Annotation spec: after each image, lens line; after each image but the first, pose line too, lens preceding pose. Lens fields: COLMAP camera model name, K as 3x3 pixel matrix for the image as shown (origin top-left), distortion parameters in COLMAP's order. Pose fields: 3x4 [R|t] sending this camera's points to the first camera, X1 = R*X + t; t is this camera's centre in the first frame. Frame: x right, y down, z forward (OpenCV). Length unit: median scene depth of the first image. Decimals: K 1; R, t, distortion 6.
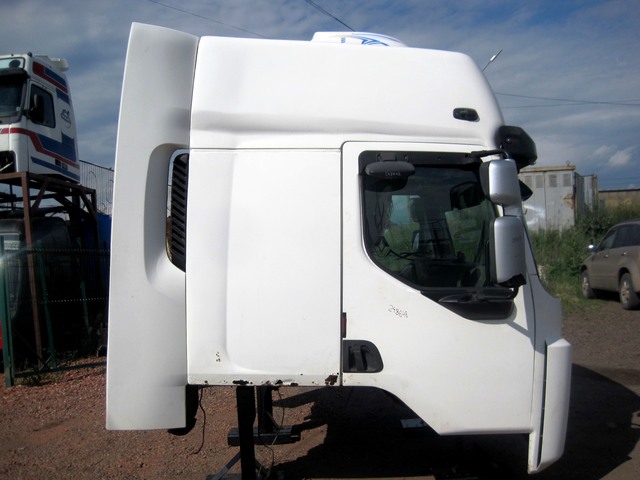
lens RADIAL K [[652.6, 0, 316.3], [0, 652.6, 241.5], [0, 0, 1]] dist [-0.121306, 0.000000]
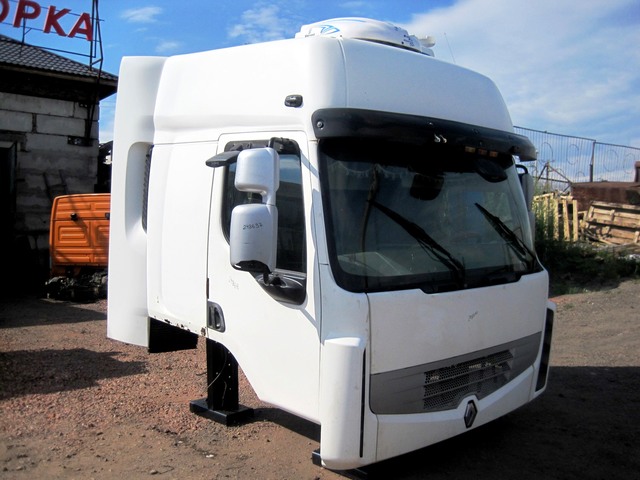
lens RADIAL K [[652.6, 0, 317.3], [0, 652.6, 241.9], [0, 0, 1]] dist [-0.121306, 0.000000]
pose [[0.680039, 0.080278, -0.728768, 1.043746], [-0.032380, 0.996306, 0.079533, -0.060038], [0.732461, -0.030488, 0.680126, 0.329794]]
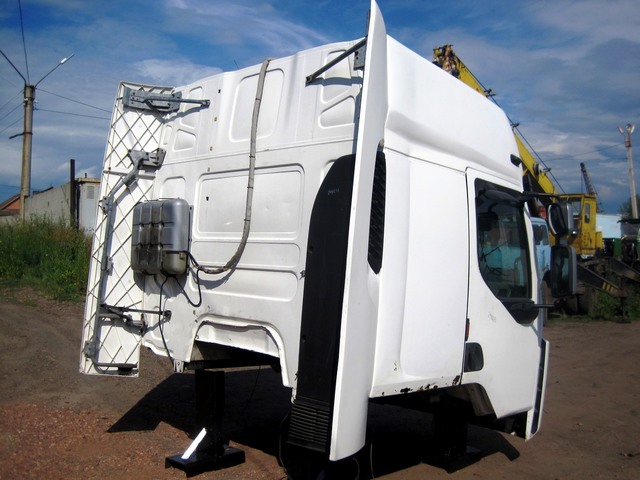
lens RADIAL K [[652.6, 0, 320.6], [0, 652.6, 238.3], [0, 0, 1]] dist [-0.121306, 0.000000]
pose [[0.684668, 0.083822, 0.724019, -0.946404], [-0.065313, 0.996424, -0.053595, 0.046927], [-0.725923, -0.010593, 0.687695, 0.414629]]
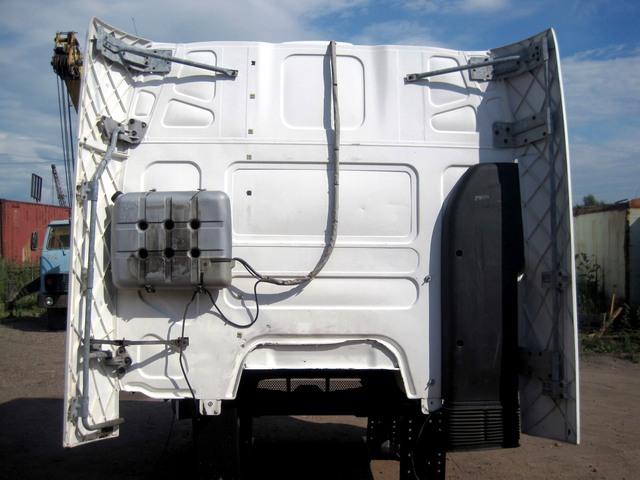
lens RADIAL K [[652.6, 0, 324.1], [0, 652.6, 238.9], [0, 0, 1]] dist [-0.121306, 0.000000]
pose [[-0.057939, 0.087446, 0.994483, -1.104853], [-0.008012, 0.996083, -0.088054, 0.065598], [-0.998288, -0.013069, -0.057012, 1.003663]]
